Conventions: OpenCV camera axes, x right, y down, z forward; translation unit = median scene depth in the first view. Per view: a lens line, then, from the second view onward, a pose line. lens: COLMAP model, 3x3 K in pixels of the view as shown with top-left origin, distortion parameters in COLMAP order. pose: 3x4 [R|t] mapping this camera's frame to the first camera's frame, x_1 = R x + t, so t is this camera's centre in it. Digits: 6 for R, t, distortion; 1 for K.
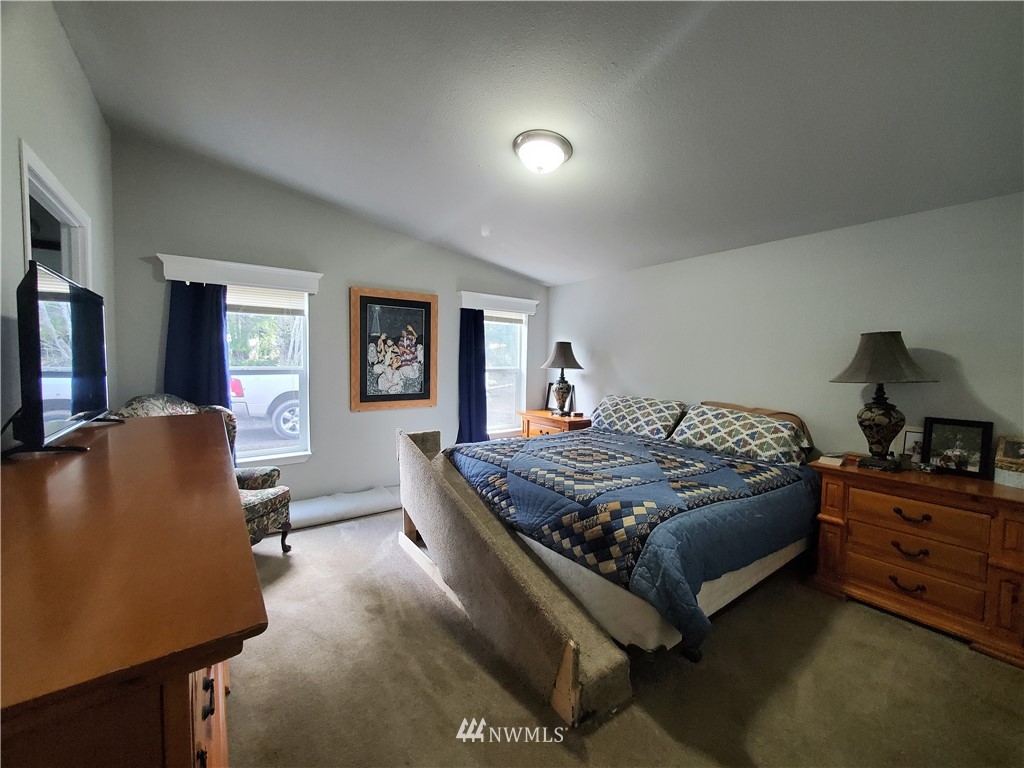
lens RADIAL K [[419.4, 0, 511.3], [0, 419.4, 381.5], [0, 0, 1]] dist [-0.003009, 0.000064]
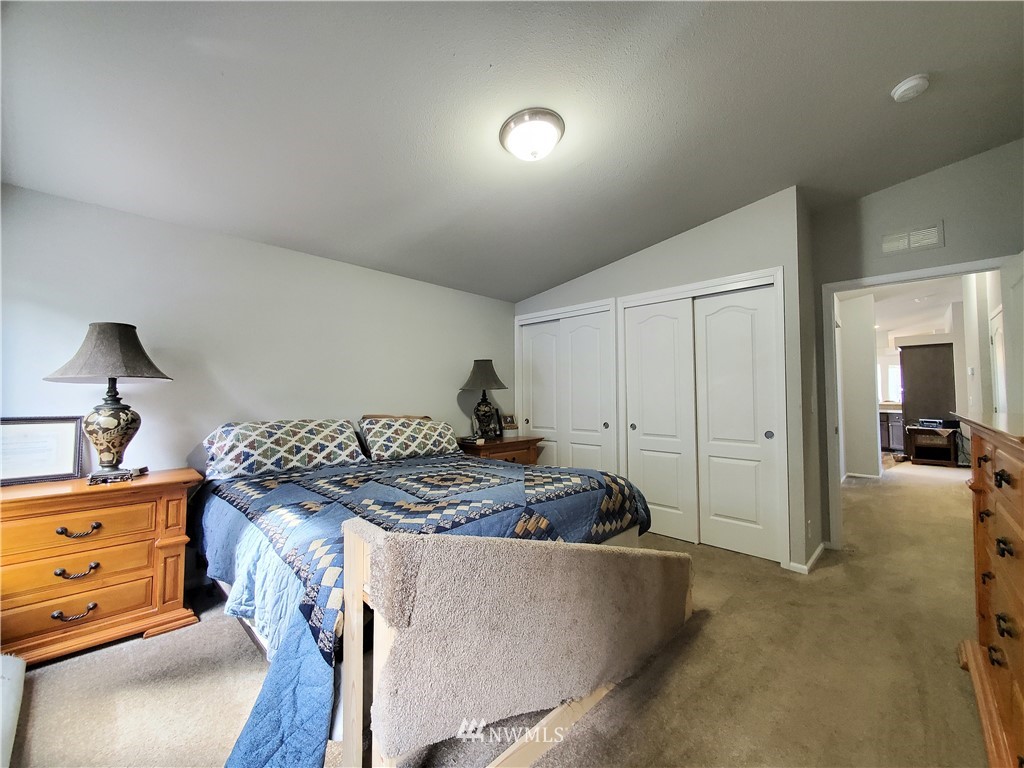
lens RADIAL K [[419.4, 0, 512.1], [0, 419.4, 382.1], [0, 0, 1]] dist [-0.003009, 0.000064]
pose [[-0.197401, 0.025860, 0.979982, -0.603211], [0.052093, 0.998516, -0.015856, 0.006051], [-0.978938, 0.047920, -0.198456, 0.956815]]
